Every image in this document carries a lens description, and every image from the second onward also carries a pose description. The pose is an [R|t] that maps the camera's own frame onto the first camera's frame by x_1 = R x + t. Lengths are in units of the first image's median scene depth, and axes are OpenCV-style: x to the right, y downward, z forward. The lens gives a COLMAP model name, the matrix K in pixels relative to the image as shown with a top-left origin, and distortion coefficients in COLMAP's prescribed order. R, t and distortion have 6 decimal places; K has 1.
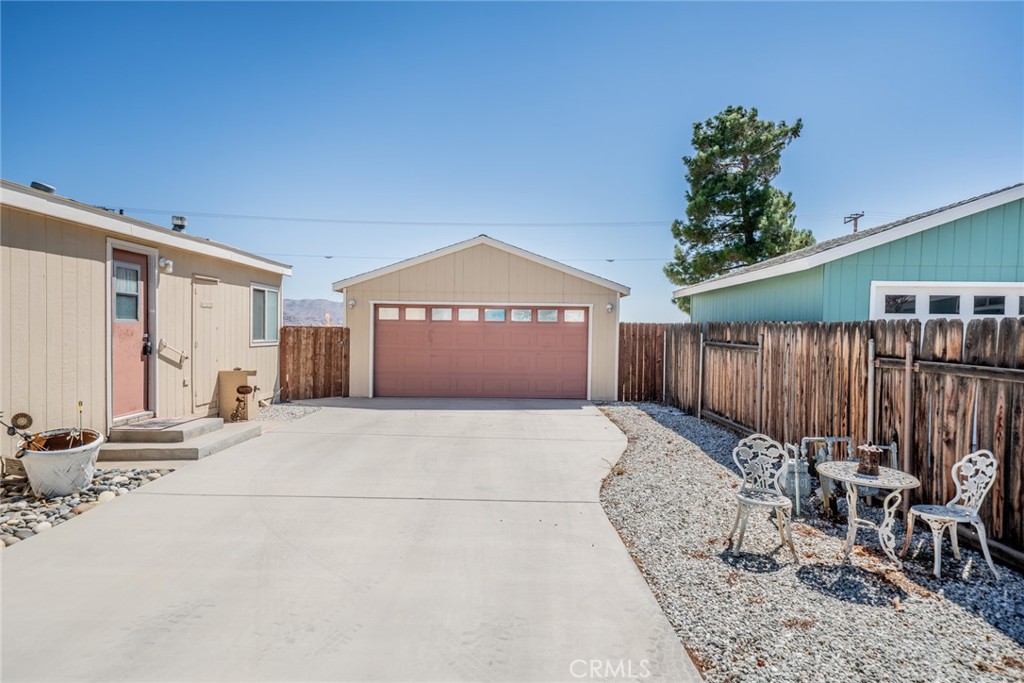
lens RADIAL K [[588.0, 0, 514.0], [0, 588.0, 341.3], [0, 0, 1]] dist [-0.005372, -0.000233]
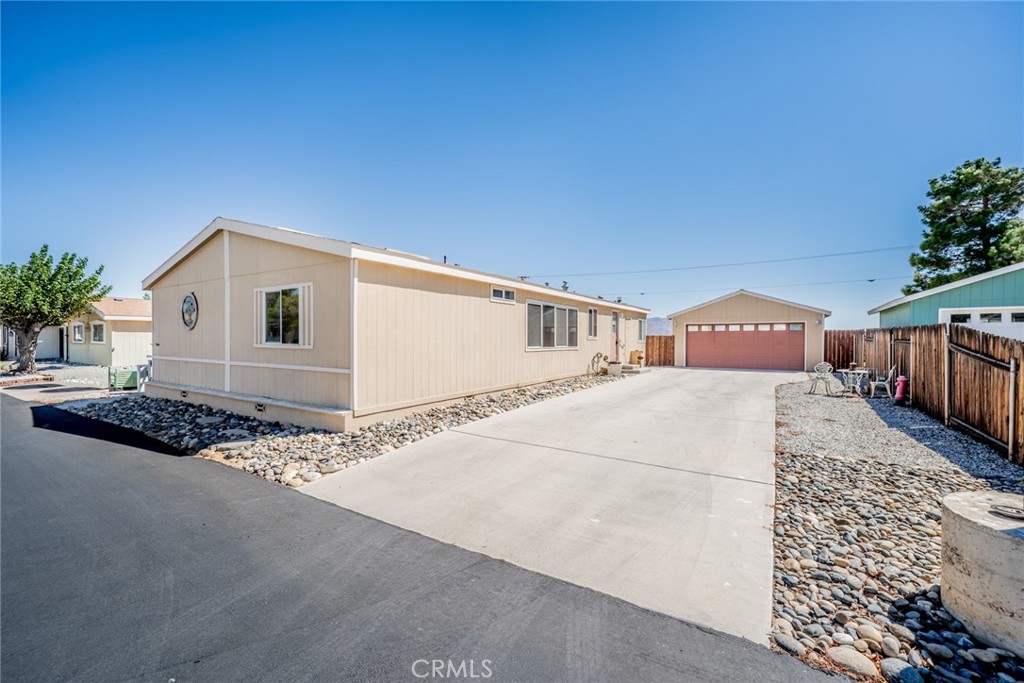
lens RADIAL K [[398.7, 0, 518.9], [0, 398.7, 343.5], [0, 0, 1]] dist [0.000400, 0.000022]
pose [[0.830116, -0.004533, -0.557572, 0.075632], [-0.000670, 0.999958, -0.009127, 0.022200], [0.557590, 0.007950, 0.830078, -0.587322]]
